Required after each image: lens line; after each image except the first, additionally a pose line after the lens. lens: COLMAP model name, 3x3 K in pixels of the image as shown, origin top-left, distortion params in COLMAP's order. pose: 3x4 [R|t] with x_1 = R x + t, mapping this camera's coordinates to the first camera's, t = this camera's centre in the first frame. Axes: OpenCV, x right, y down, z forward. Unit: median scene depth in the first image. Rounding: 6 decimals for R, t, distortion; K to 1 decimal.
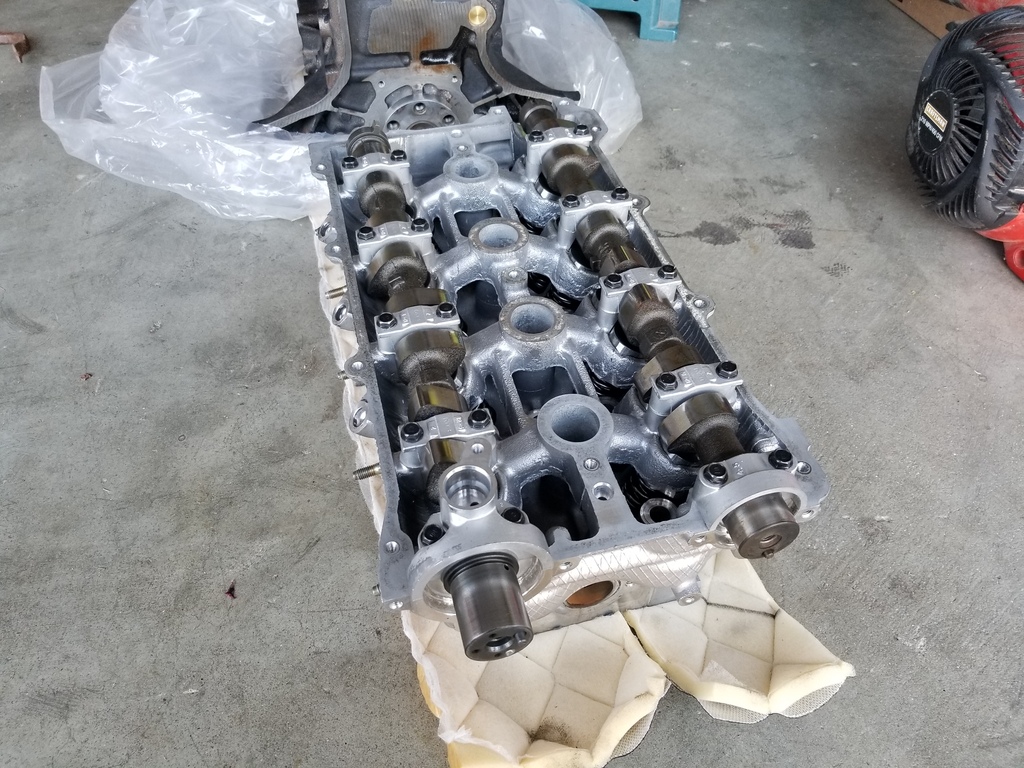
lens RADIAL K [[812.0, 0, 504.1], [0, 812.0, 385.9], [0, 0, 1]] dist [-0.014300, -0.008169]
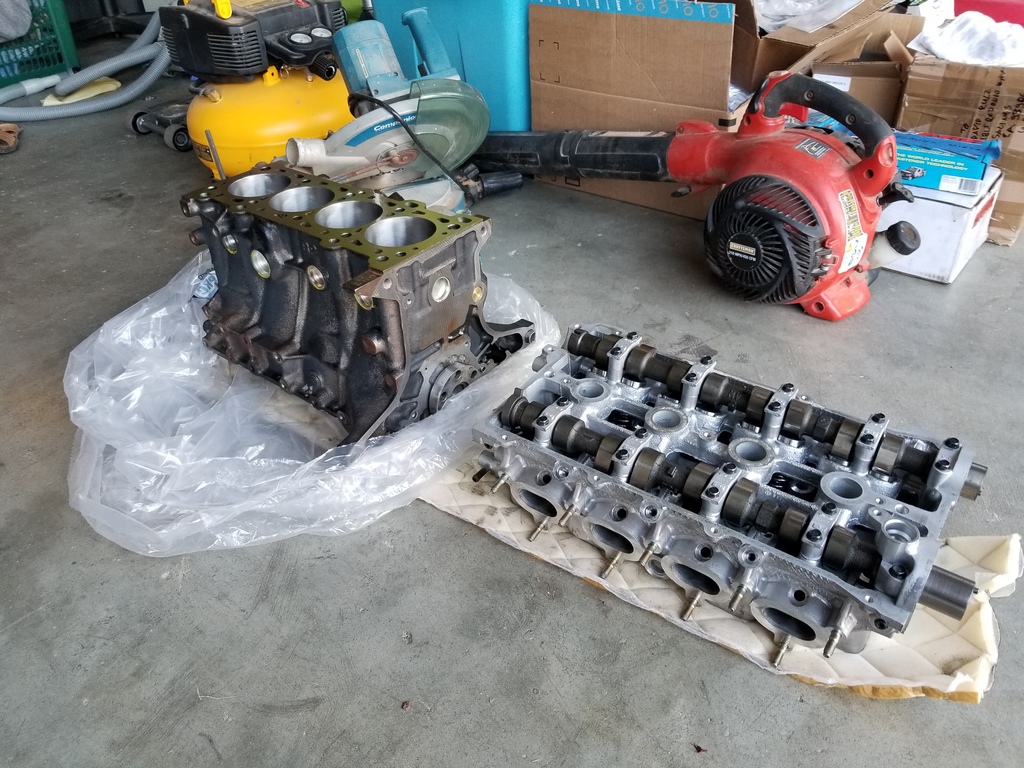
lens RADIAL K [[812.0, 0, 504.1], [0, 812.0, 385.9], [0, 0, 1]] dist [-0.014300, -0.008169]
pose [[0.774241, -0.398079, 0.492021, -0.695828], [0.495356, 0.865034, -0.079616, -0.204220], [-0.393921, 0.305367, 0.866935, -0.100529]]
